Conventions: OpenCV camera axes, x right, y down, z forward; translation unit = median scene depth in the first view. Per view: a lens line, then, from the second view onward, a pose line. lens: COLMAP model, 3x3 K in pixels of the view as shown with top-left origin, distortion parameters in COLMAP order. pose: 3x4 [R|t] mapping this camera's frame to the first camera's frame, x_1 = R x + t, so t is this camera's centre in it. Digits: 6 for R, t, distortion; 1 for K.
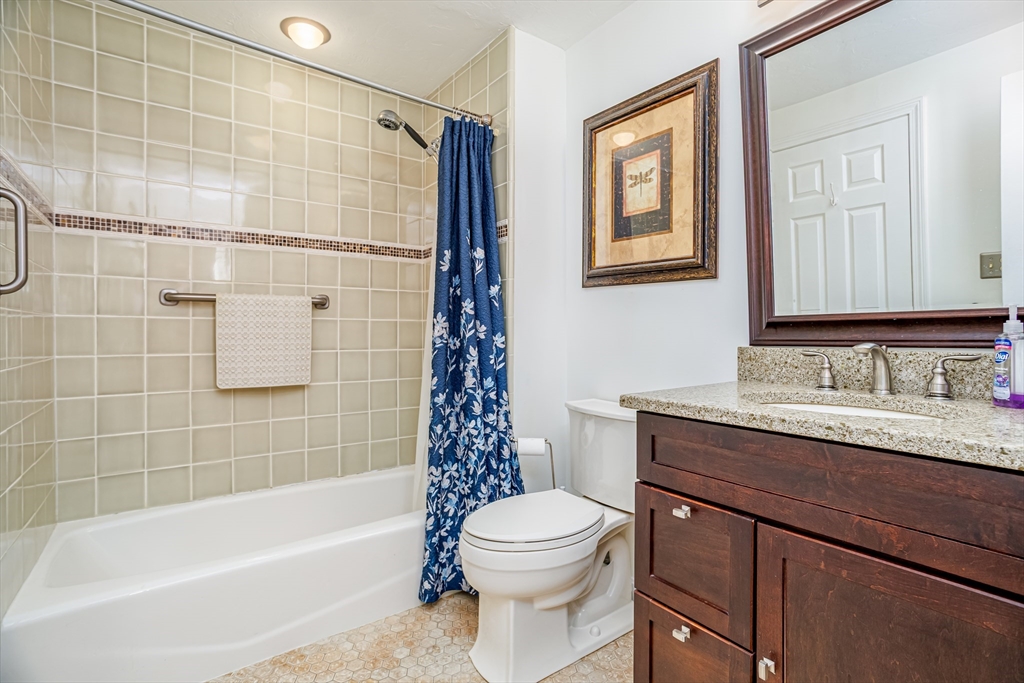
lens RADIAL K [[501.0, 0, 521.1], [0, 501.0, 328.9], [0, 0, 1]] dist [-0.047673, 0.029114]
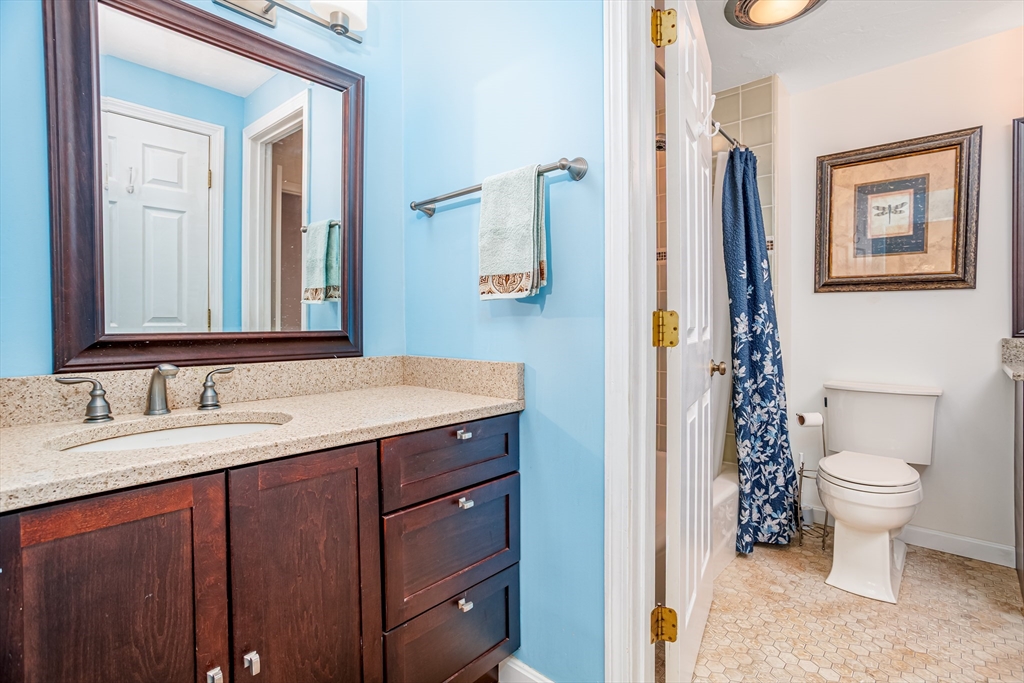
lens RADIAL K [[501.0, 0, 521.1], [0, 501.0, 328.9], [0, 0, 1]] dist [-0.047673, 0.029114]
pose [[0.977146, -0.004184, 0.212526, -0.964234], [0.002107, 0.999948, 0.009996, -0.006047], [-0.212557, -0.009320, 0.977104, -0.053062]]
